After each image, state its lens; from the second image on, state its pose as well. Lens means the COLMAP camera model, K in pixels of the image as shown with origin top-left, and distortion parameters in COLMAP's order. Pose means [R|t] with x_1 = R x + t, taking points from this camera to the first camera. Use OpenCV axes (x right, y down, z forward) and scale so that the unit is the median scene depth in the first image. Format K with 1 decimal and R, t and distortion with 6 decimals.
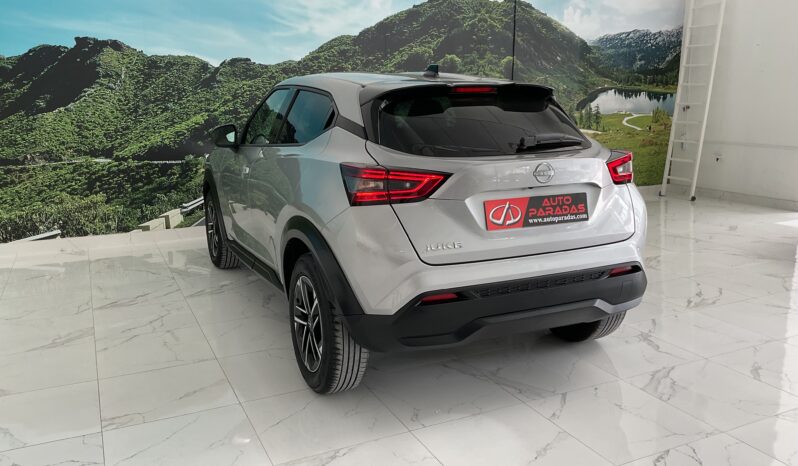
lens RADIAL K [[663.7, 0, 401.6], [0, 663.7, 261.7], [0, 0, 1]] dist [-0.002159, -0.030180]
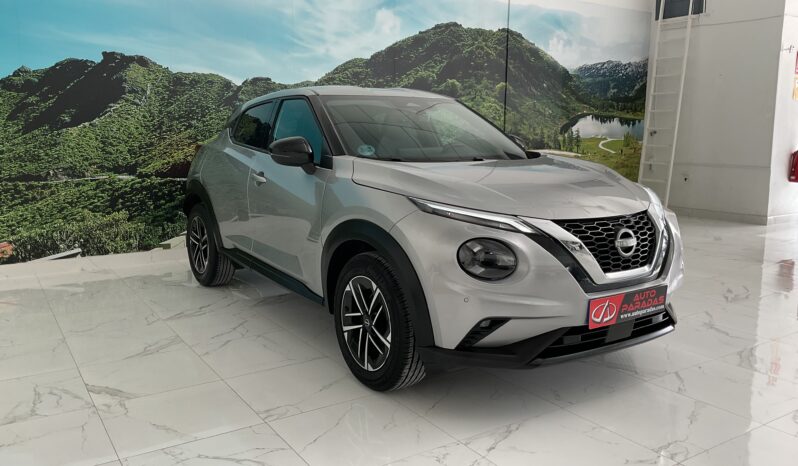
lens RADIAL K [[663.7, 0, 407.8], [0, 663.7, 255.4], [0, 0, 1]] dist [-0.002159, -0.030180]
pose [[0.991949, -0.018822, 0.125231, -0.159231], [0.026419, 0.997892, -0.059283, 0.030893], [-0.123851, 0.062114, 0.990355, -0.013241]]
